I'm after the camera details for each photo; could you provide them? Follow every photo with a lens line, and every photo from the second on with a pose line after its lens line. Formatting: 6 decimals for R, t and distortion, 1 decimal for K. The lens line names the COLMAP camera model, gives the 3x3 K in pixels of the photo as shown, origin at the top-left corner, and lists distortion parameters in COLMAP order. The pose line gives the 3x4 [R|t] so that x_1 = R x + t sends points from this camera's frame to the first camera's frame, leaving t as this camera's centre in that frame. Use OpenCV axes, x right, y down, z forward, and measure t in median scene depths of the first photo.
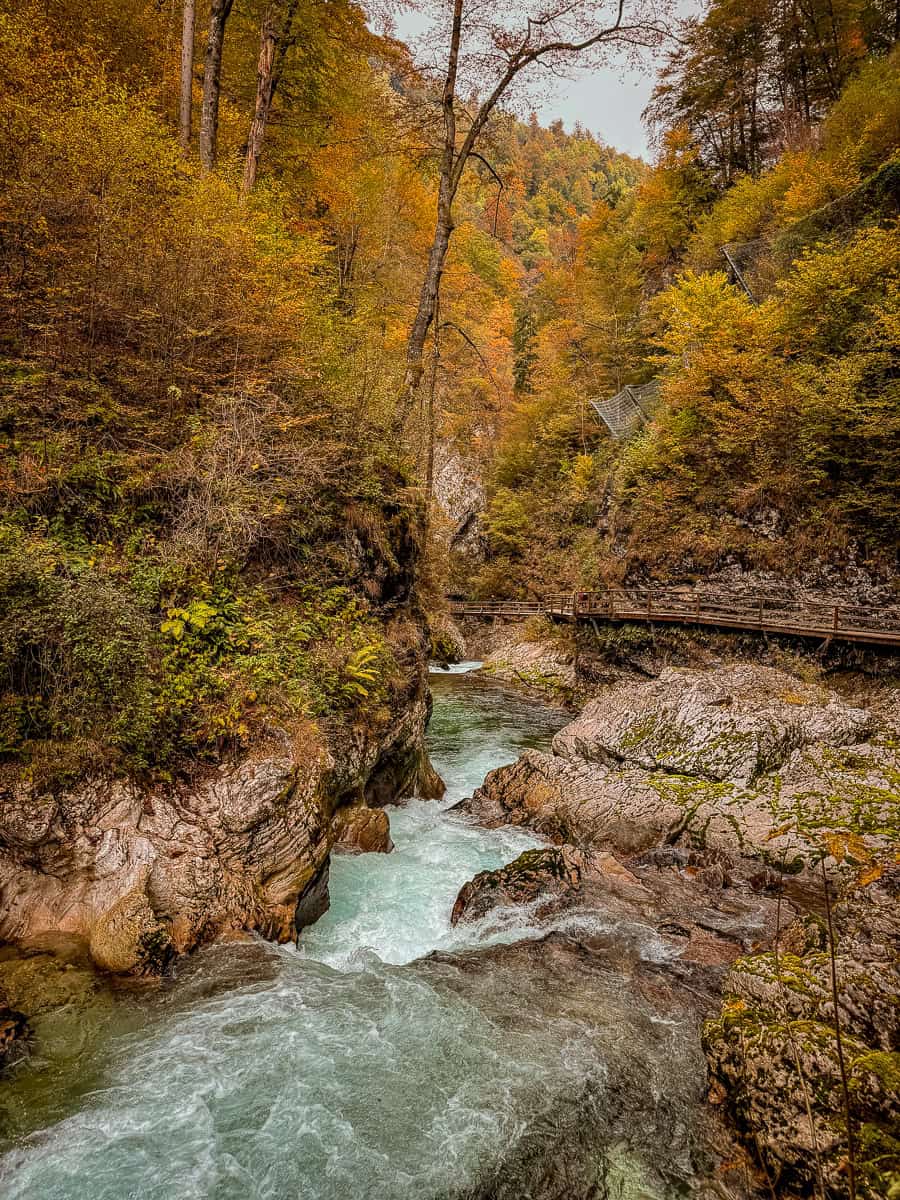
lens RADIAL K [[829.9, 0, 450.4], [0, 829.9, 599.9], [0, 0, 1]] dist [0.041964, -0.050210]
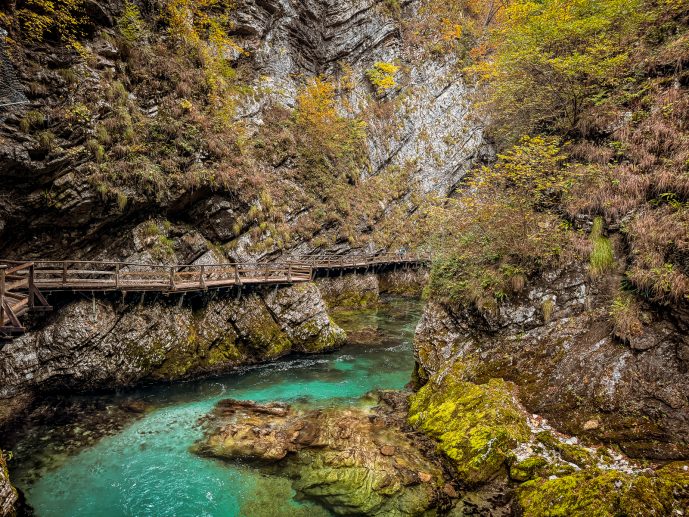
lens RADIAL K [[479.9, 0, 340.2], [0, 479.9, 263.9], [0, 0, 1]] dist [0.036462, -0.034333]
pose [[0.961977, 0.039054, -0.270325, 0.029864], [-0.040195, 0.999191, 0.001313, -0.001427], [0.270157, 0.009603, 0.962768, 0.548529]]
